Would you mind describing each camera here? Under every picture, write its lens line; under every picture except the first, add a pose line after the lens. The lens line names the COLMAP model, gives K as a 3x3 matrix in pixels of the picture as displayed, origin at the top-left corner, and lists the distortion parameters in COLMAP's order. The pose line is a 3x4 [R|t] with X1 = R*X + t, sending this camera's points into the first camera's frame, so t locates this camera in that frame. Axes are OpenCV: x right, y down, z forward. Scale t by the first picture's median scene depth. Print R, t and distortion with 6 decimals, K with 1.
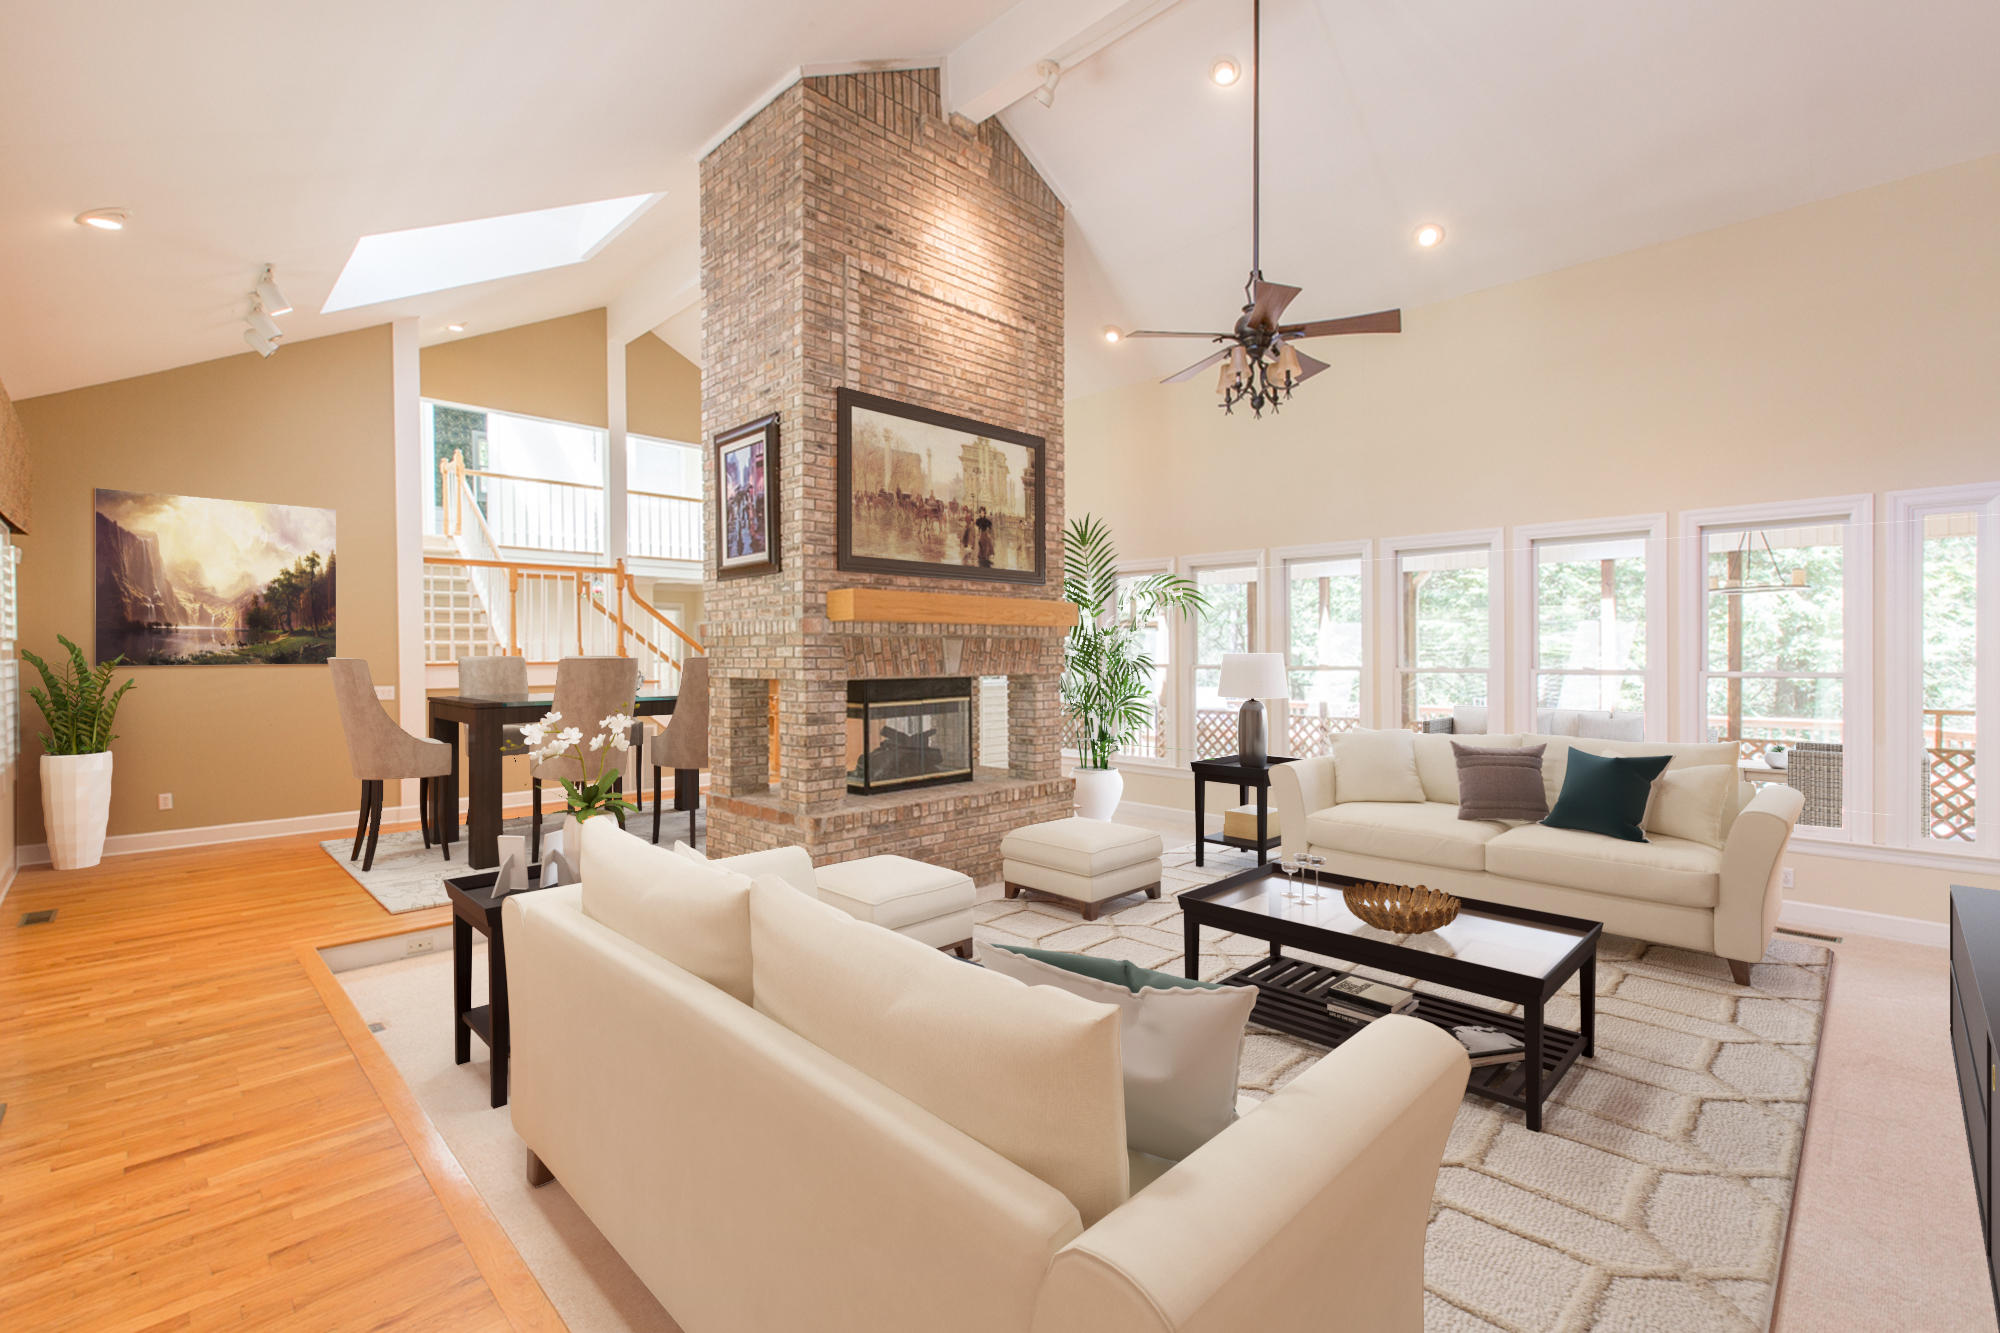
lens RADIAL K [[893.2, 0, 997.1], [0, 893.2, 661.5], [0, 0, 1]] dist [0.000370, 0.000202]
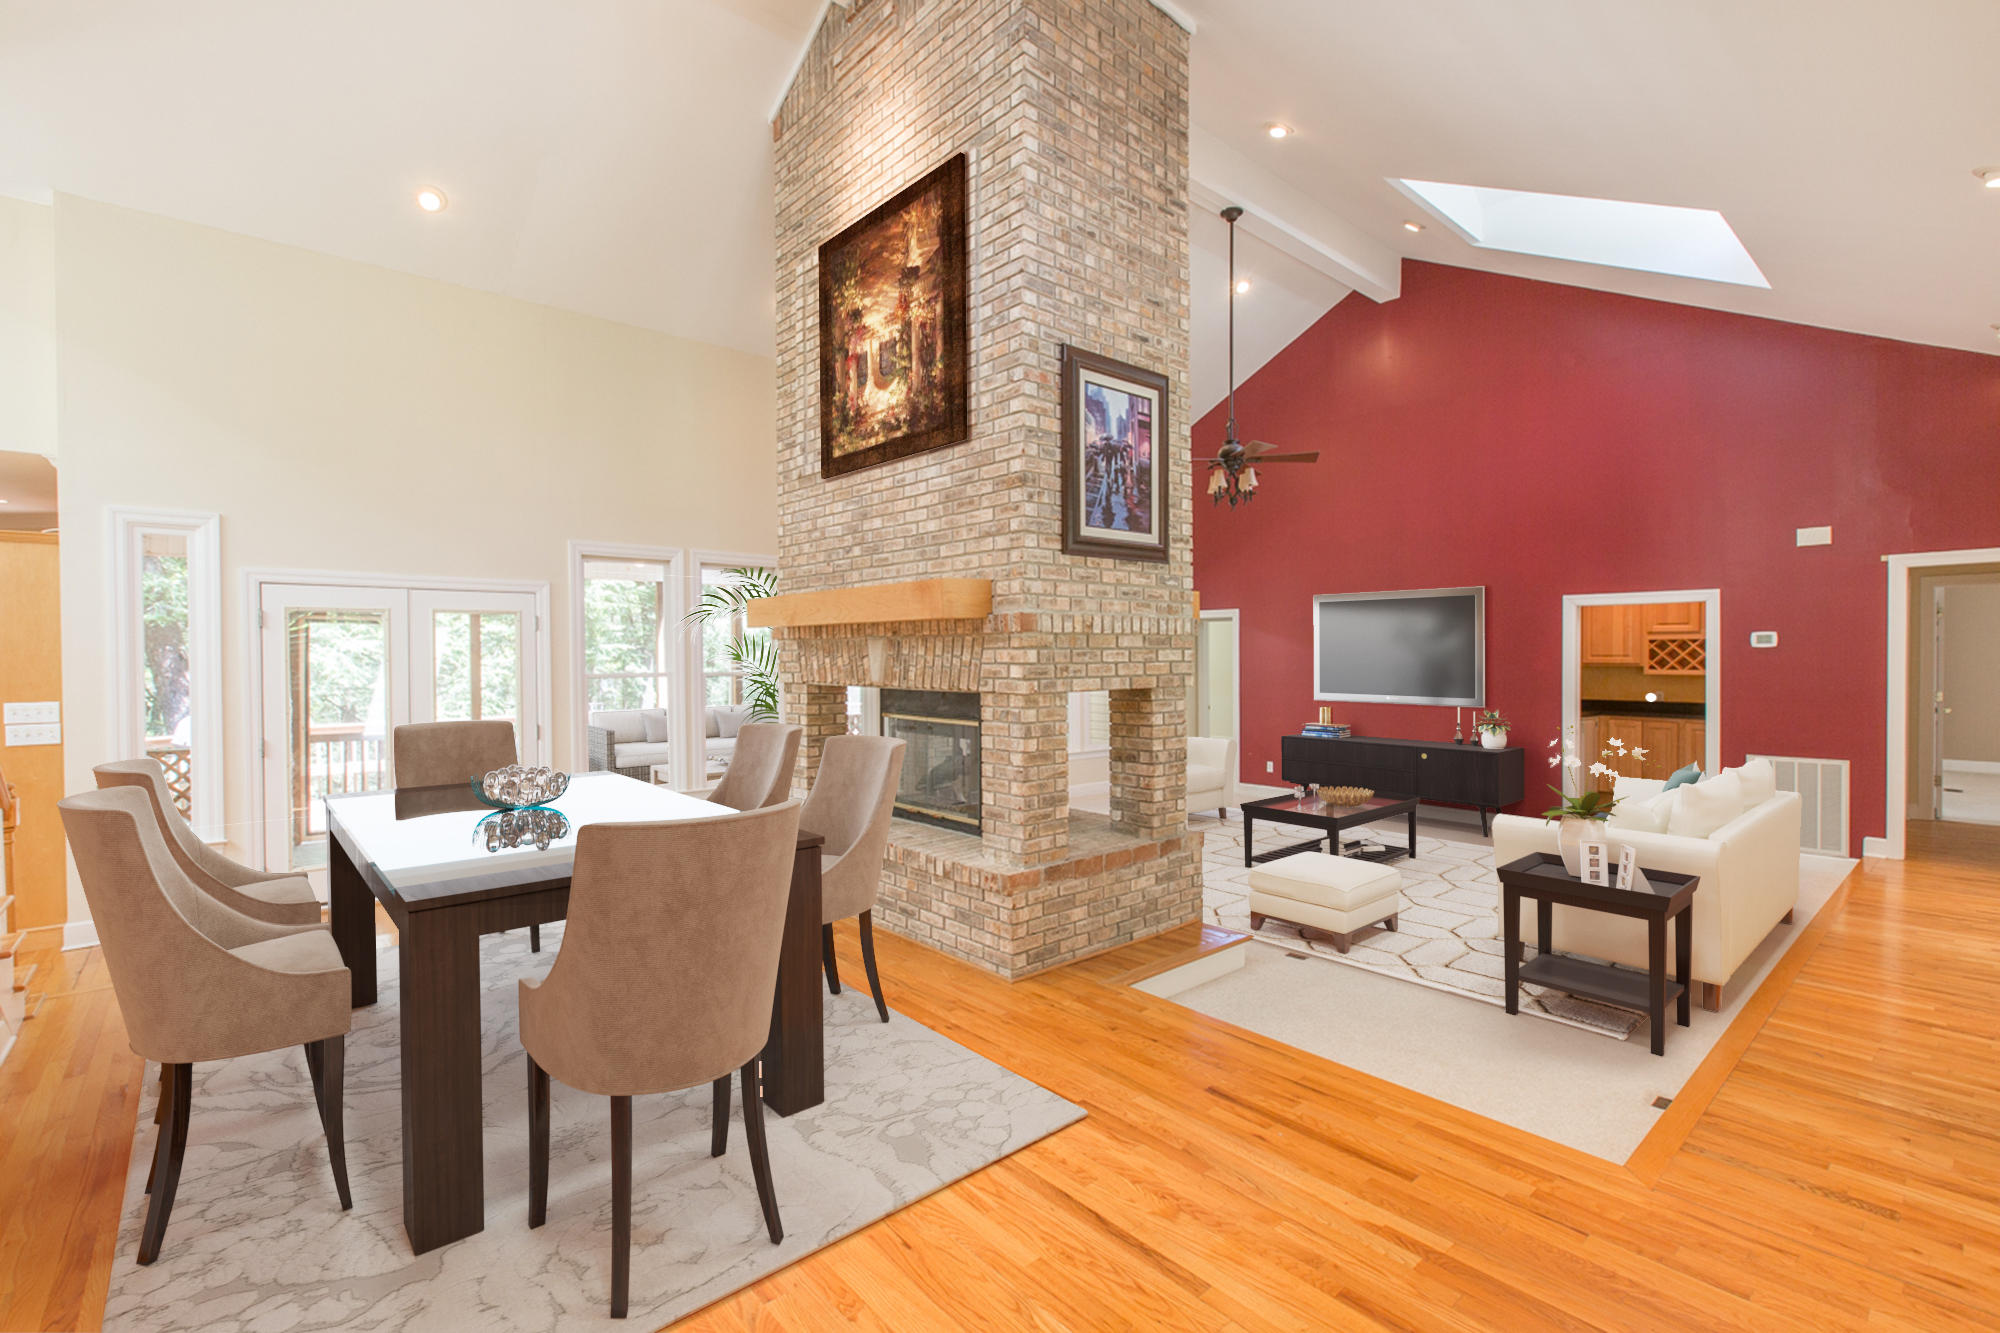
lens RADIAL K [[893.2, 0, 990.7], [0, 893.2, 665.3], [0, 0, 1]] dist [0.000370, 0.000202]
pose [[0.055088, -0.004082, 0.998473, -1.019167], [0.017115, 0.999849, 0.003144, -0.006116], [-0.998335, 0.016916, 0.055149, 1.028879]]
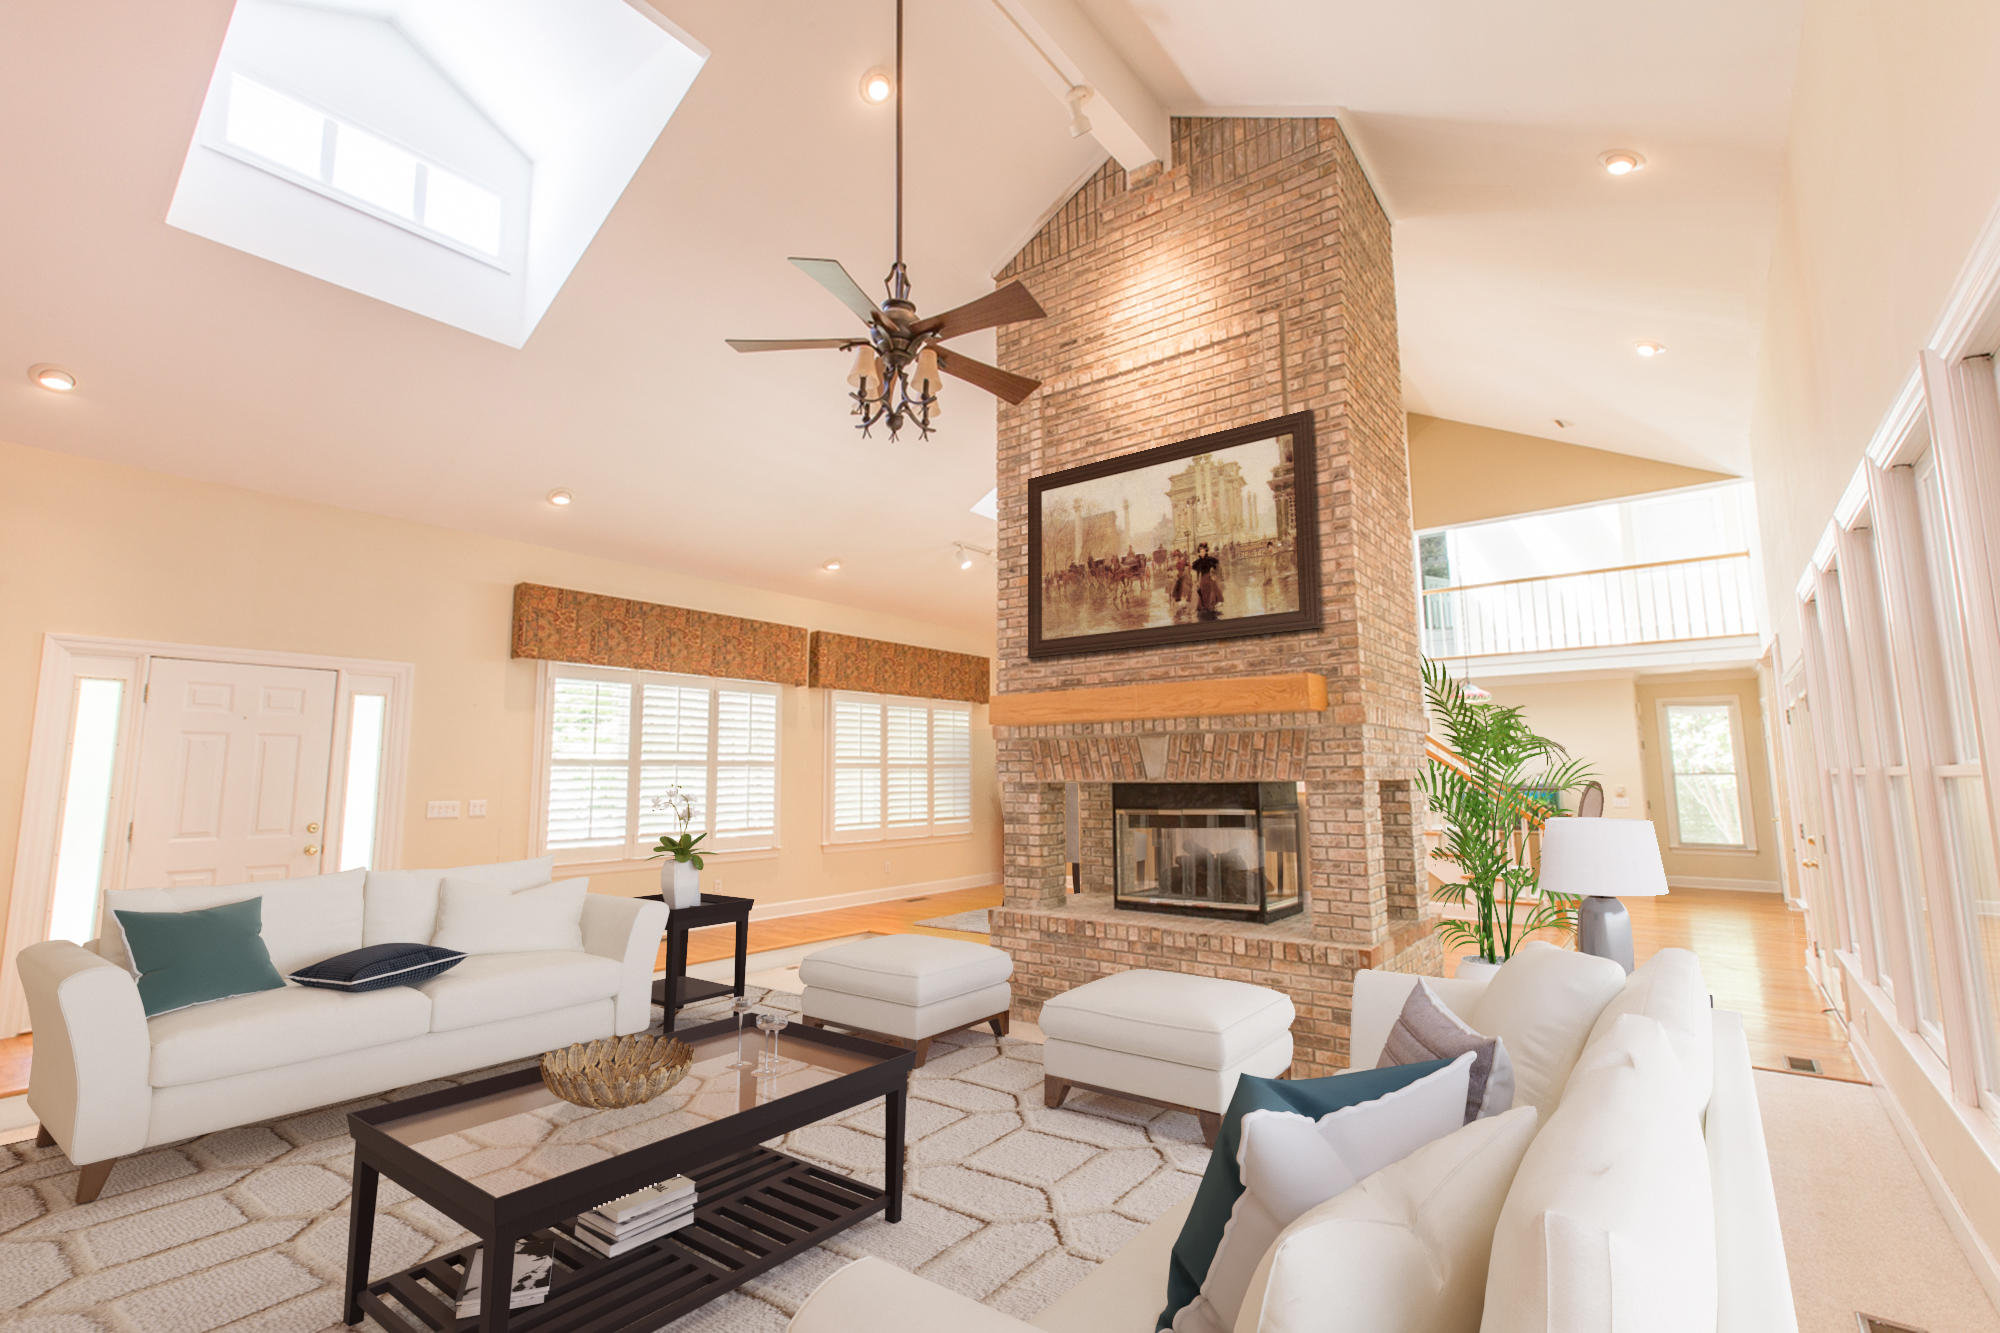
lens RADIAL K [[893.2, 0, 1000.2], [0, 893.2, 666.4], [0, 0, 1]] dist [0.000370, 0.000202]
pose [[0.143892, -0.125473, -0.981607, 0.747351], [-0.017132, 0.991465, -0.129244, 0.033652], [0.989445, 0.035414, 0.140514, 0.790018]]
